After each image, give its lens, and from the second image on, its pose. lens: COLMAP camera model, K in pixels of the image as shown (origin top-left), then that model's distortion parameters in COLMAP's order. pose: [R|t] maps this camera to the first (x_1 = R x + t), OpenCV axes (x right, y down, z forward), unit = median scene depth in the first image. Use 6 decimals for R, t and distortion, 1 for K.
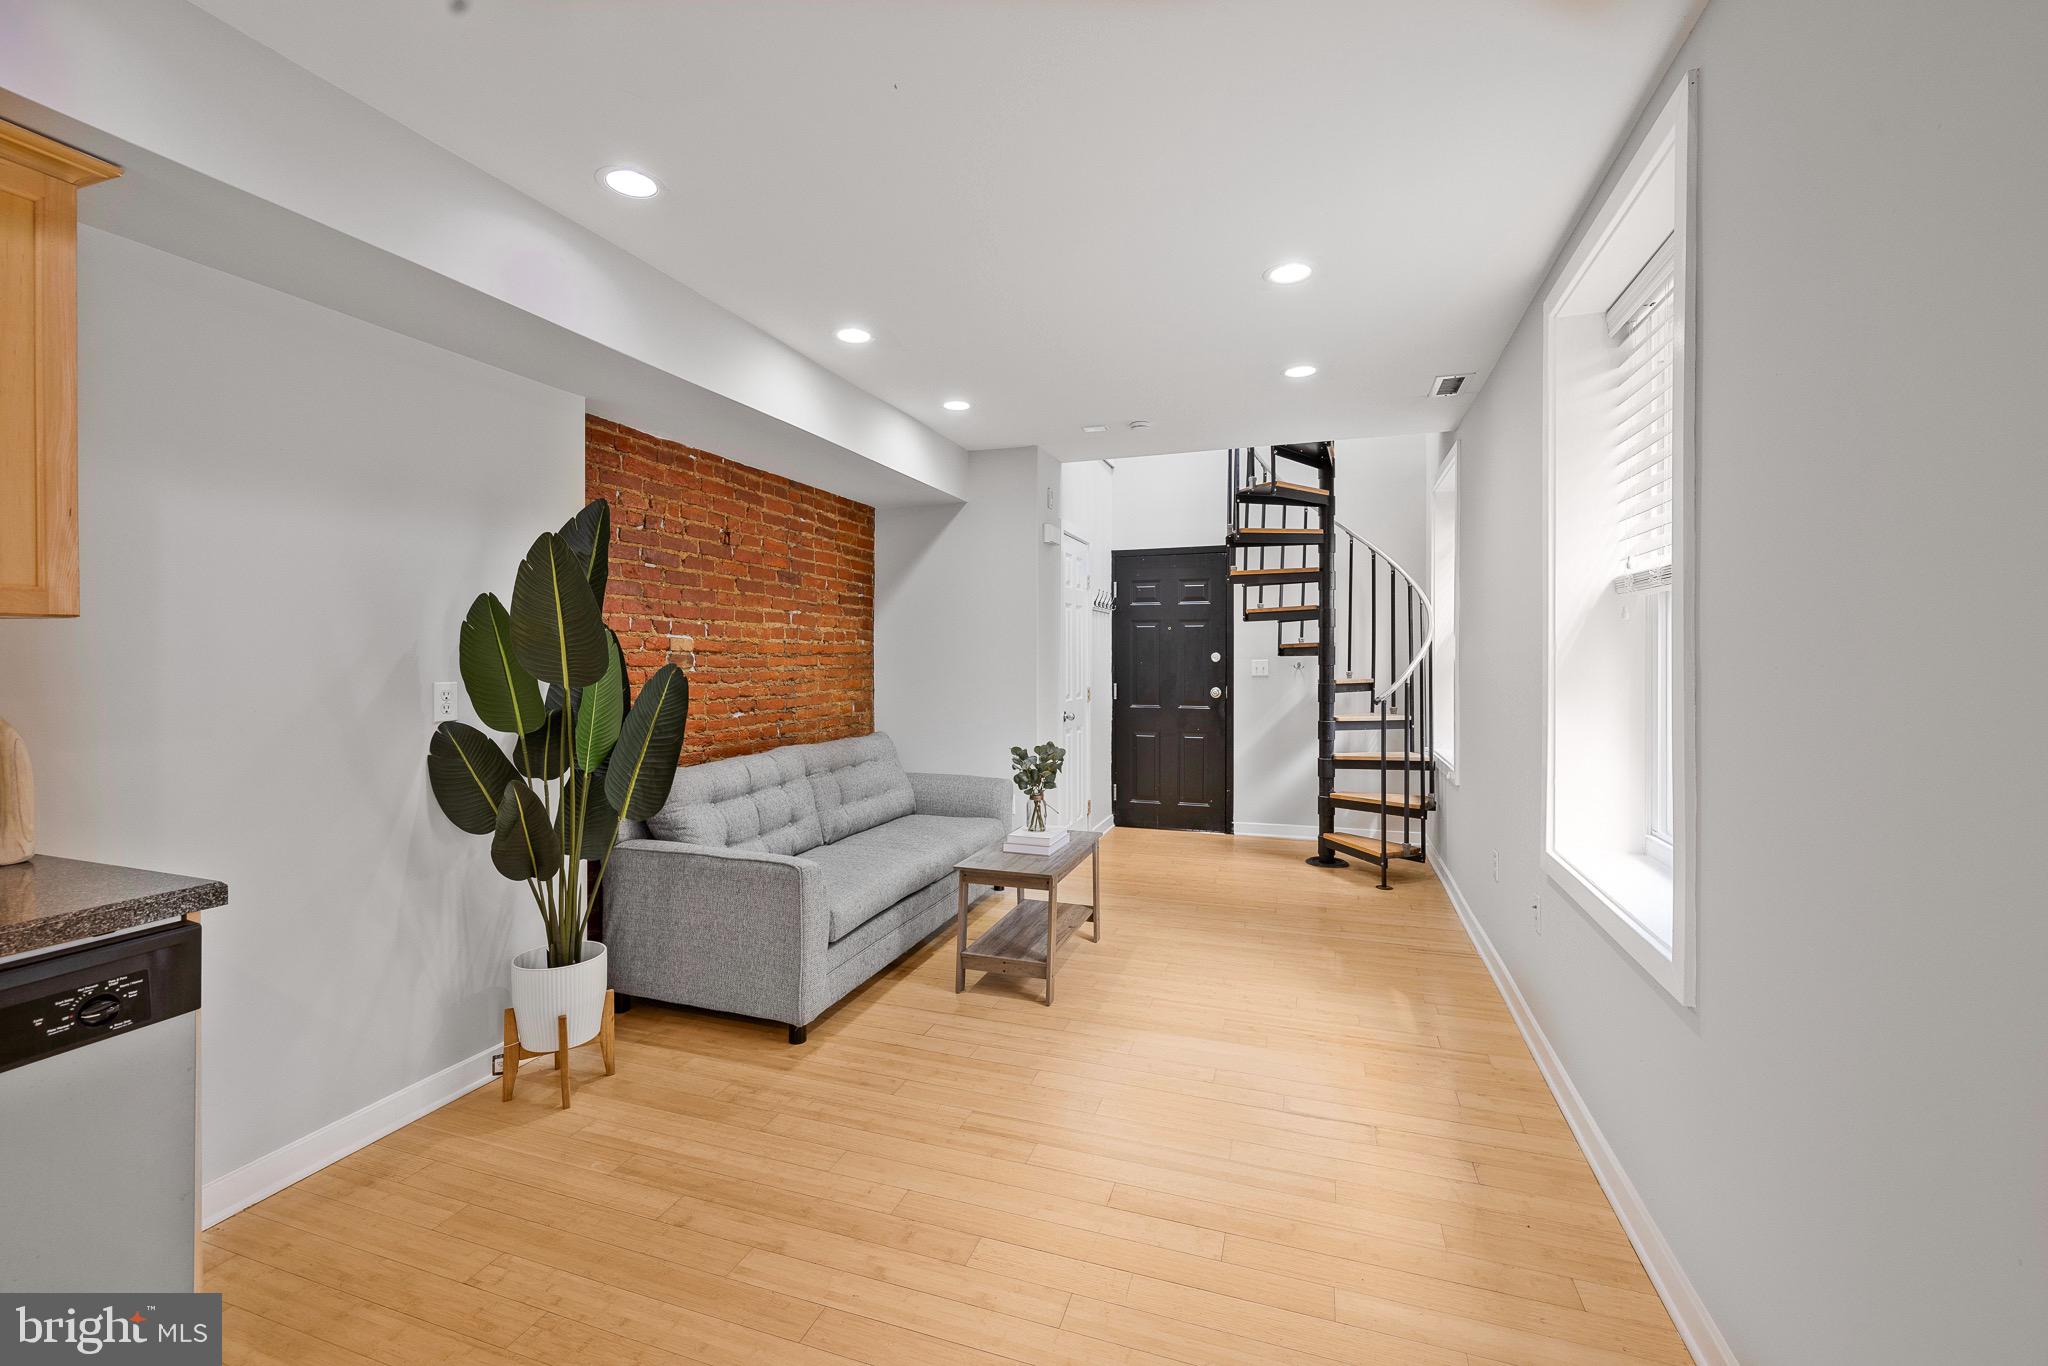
lens RADIAL K [[875.1, 0, 1011.4], [0, 875.1, 670.4], [0, 0, 1]] dist [0.001188, -0.000014]
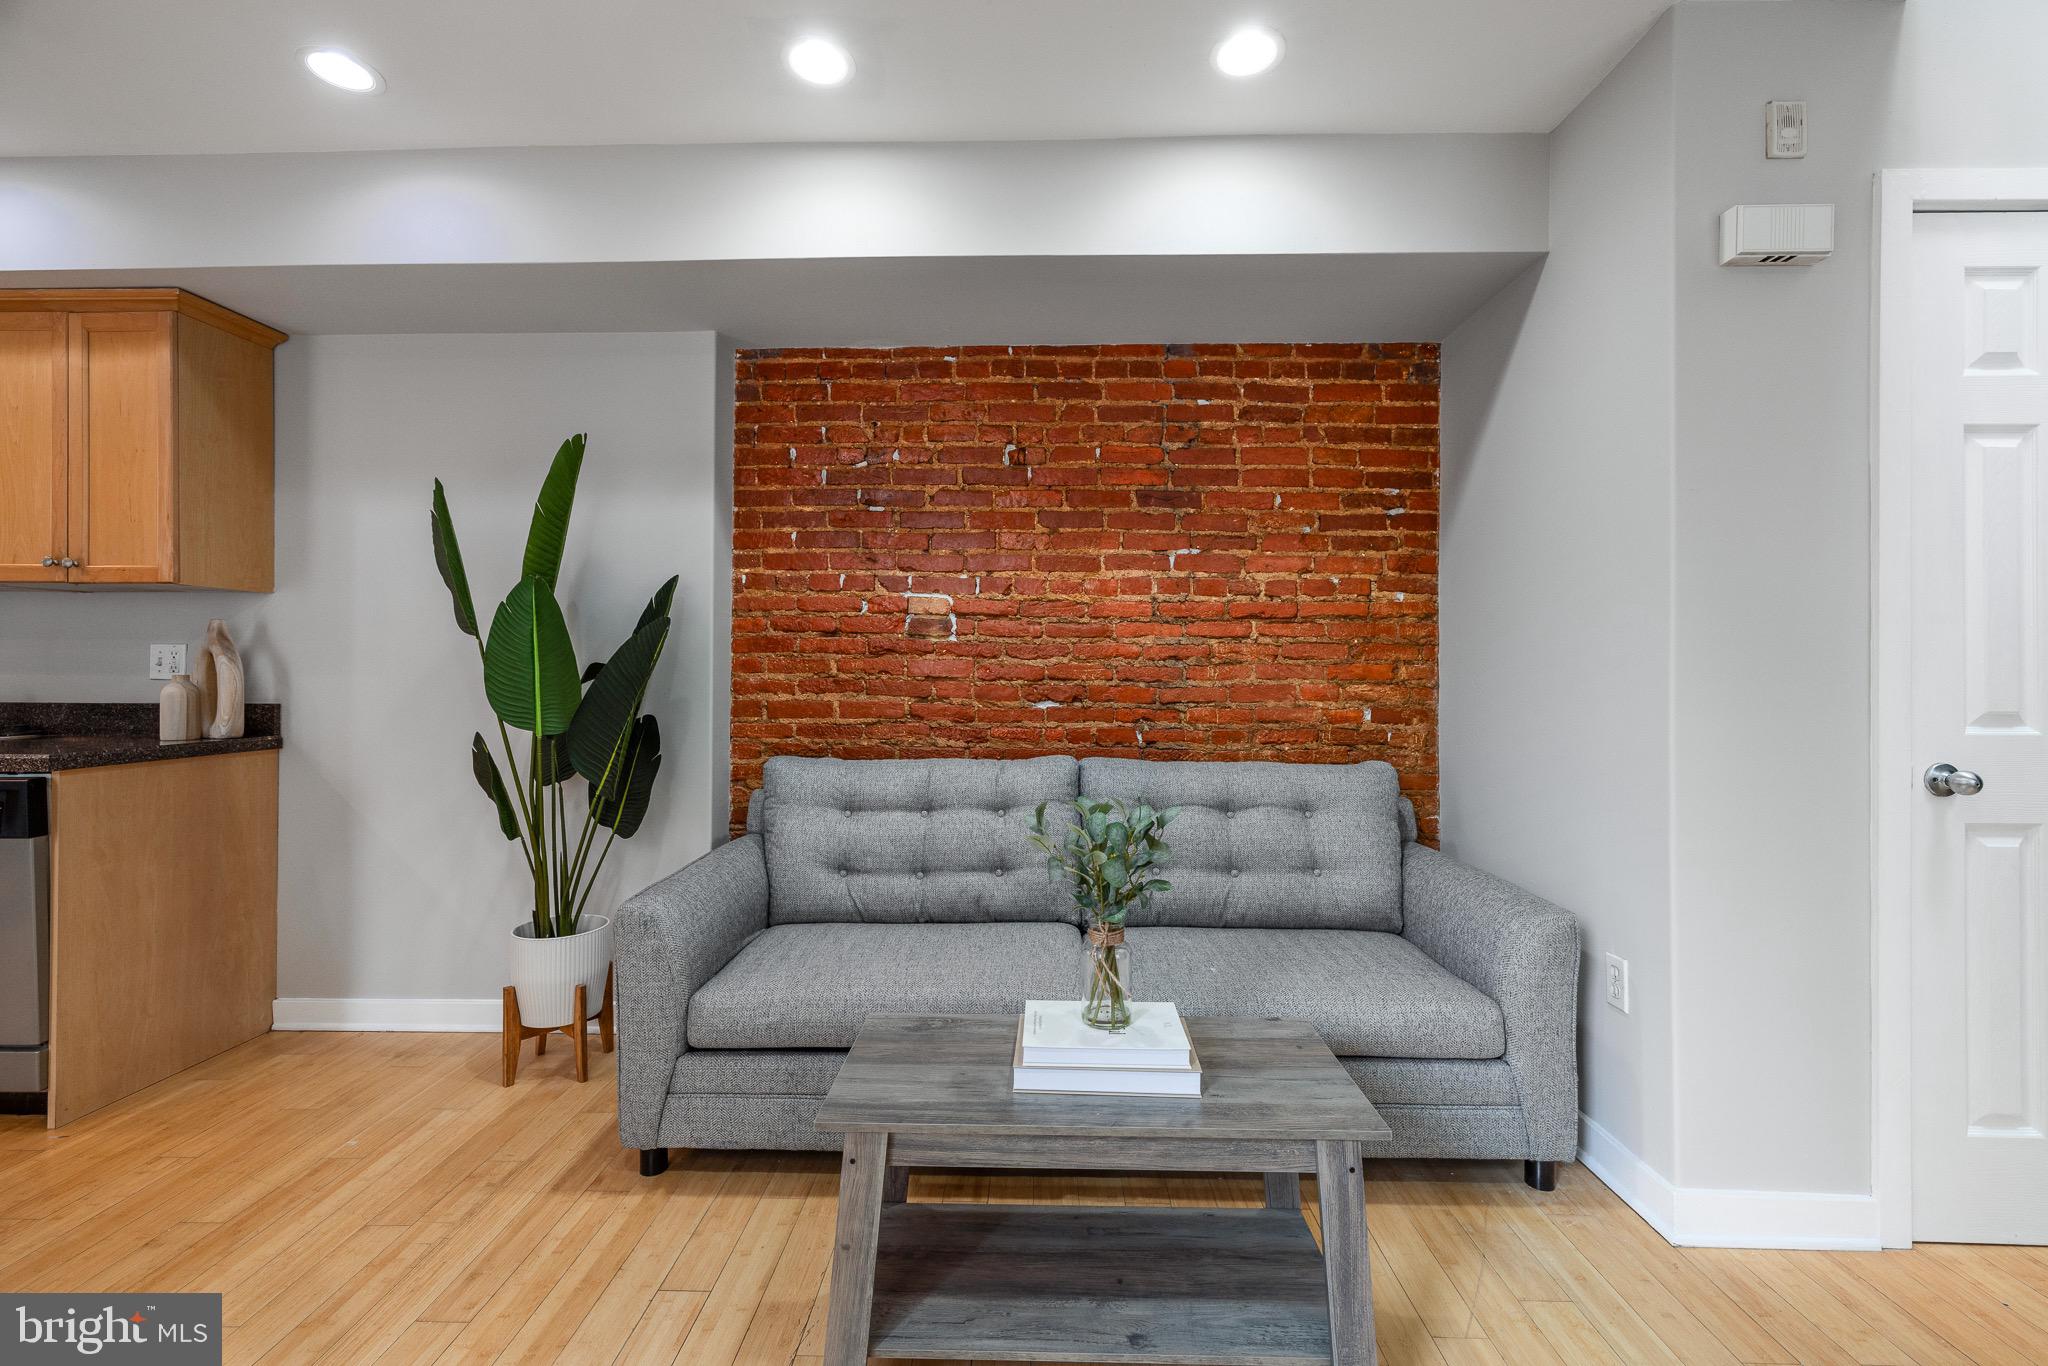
lens RADIAL K [[875.1, 0, 1011.4], [0, 875.1, 670.4], [0, 0, 1]] dist [0.001188, -0.000014]
pose [[0.302781, -0.000338, -0.953060, 0.331324], [-0.021789, 0.999736, -0.007276, 0.027555], [0.952811, 0.022969, 0.302694, 0.727114]]
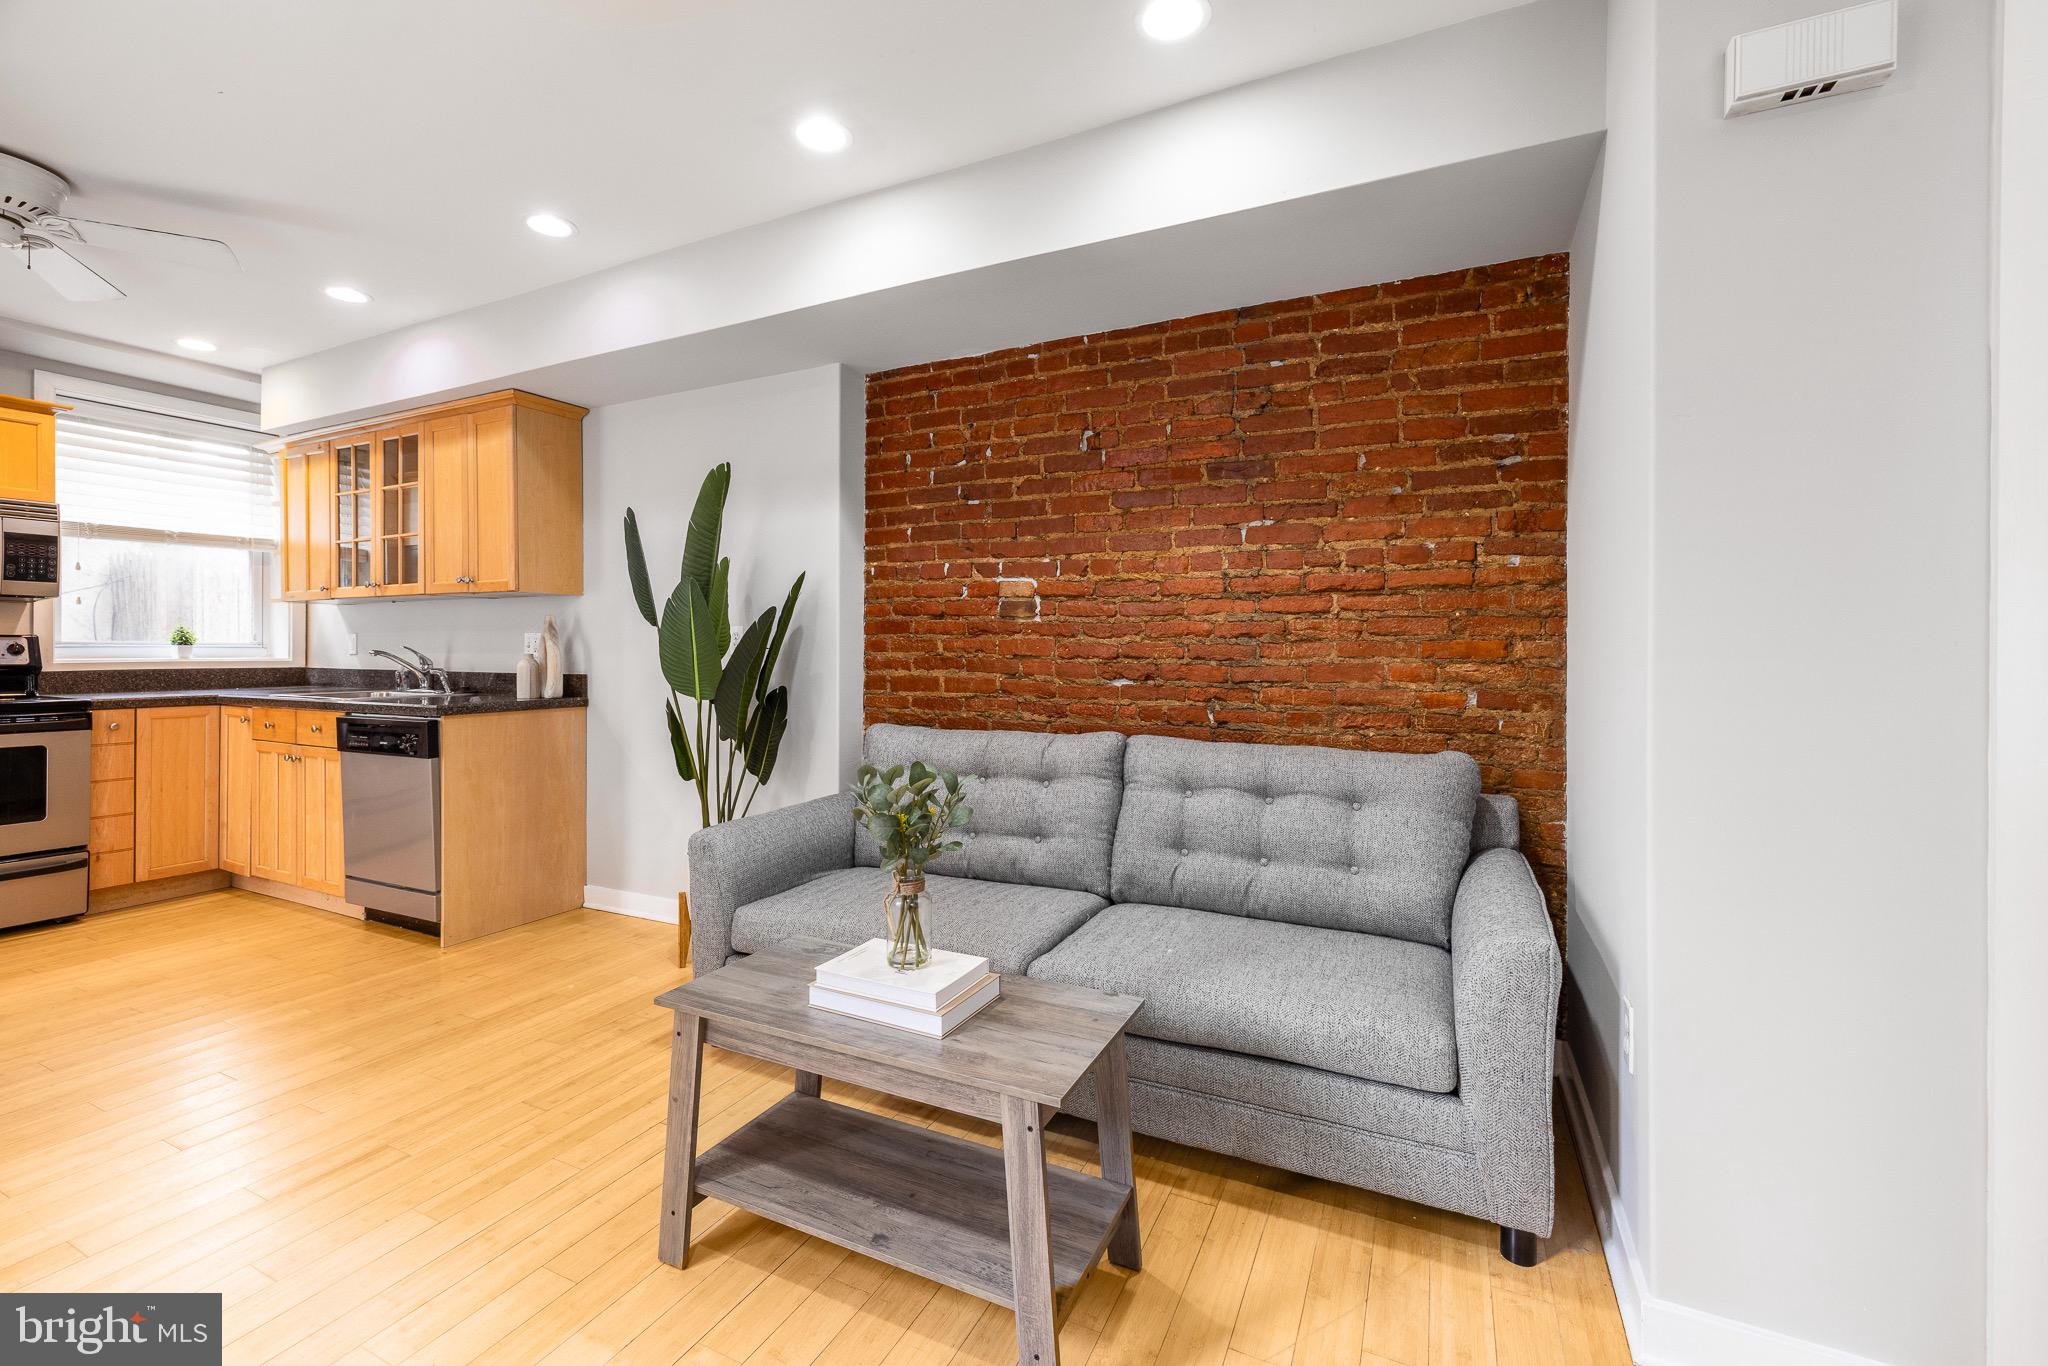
lens RADIAL K [[868.9, 0, 999.5], [0, 868.9, 656.4], [0, 0, 1]] dist [0.001523, 0.000164]
pose [[-0.129331, 0.007826, -0.991571, 0.385578], [-0.019592, 0.999753, 0.010446, 0.022788], [0.991408, 0.020778, -0.129146, 0.948702]]
